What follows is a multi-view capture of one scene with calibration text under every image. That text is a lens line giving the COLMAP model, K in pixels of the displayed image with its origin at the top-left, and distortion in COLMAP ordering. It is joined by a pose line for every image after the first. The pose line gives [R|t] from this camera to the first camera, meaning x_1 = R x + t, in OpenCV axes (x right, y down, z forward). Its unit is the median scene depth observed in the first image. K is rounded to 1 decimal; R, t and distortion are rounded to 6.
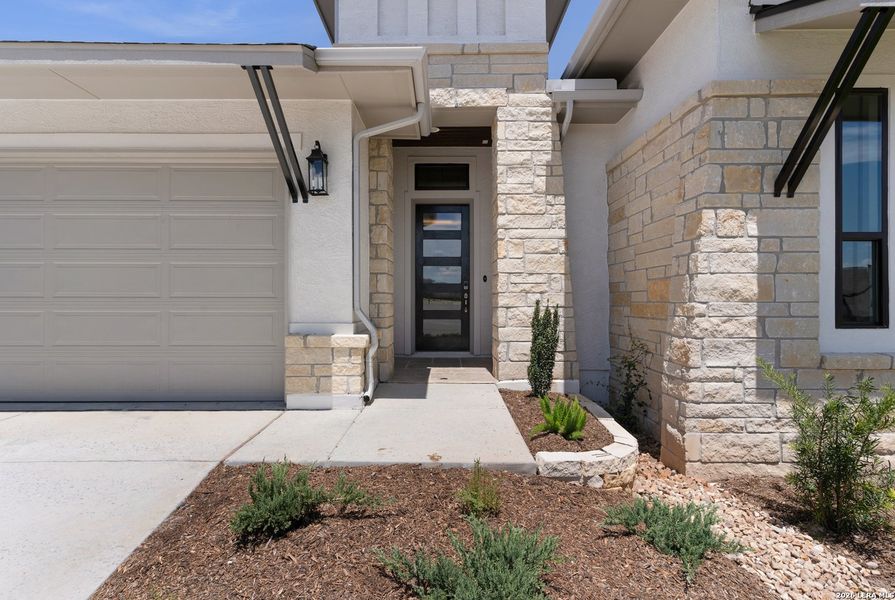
lens RADIAL K [[438.4, 0, 445.1], [0, 438.4, 299.8], [0, 0, 1]] dist [0.000706, 0.000150]
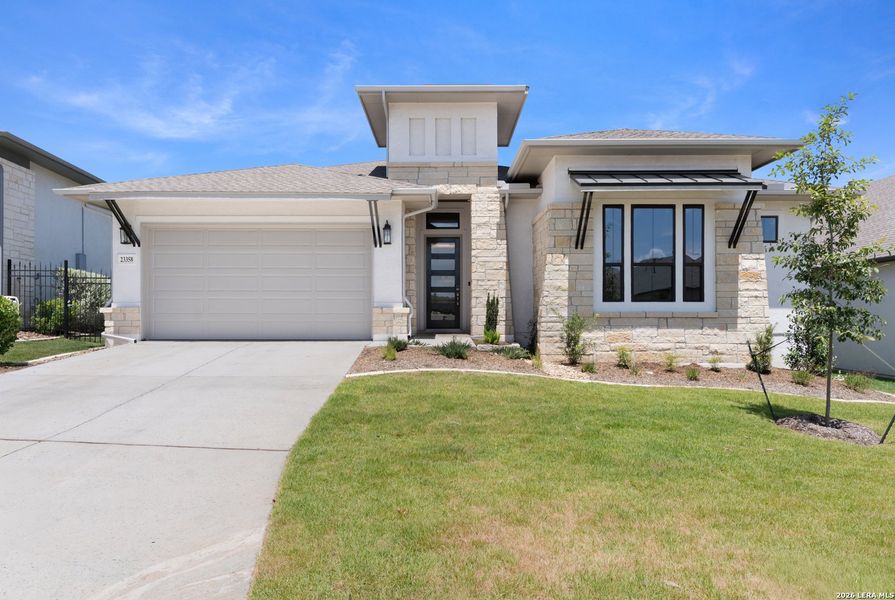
lens RADIAL K [[554.6, 0, 444.4], [0, 554.6, 320.3], [0, 0, 1]] dist [0.003444, -0.000096]
pose [[1.000000, -0.000015, -0.000929, 0.001622], [0.000022, 0.999970, 0.007733, 0.099217], [0.000929, -0.007733, 0.999970, -1.457780]]
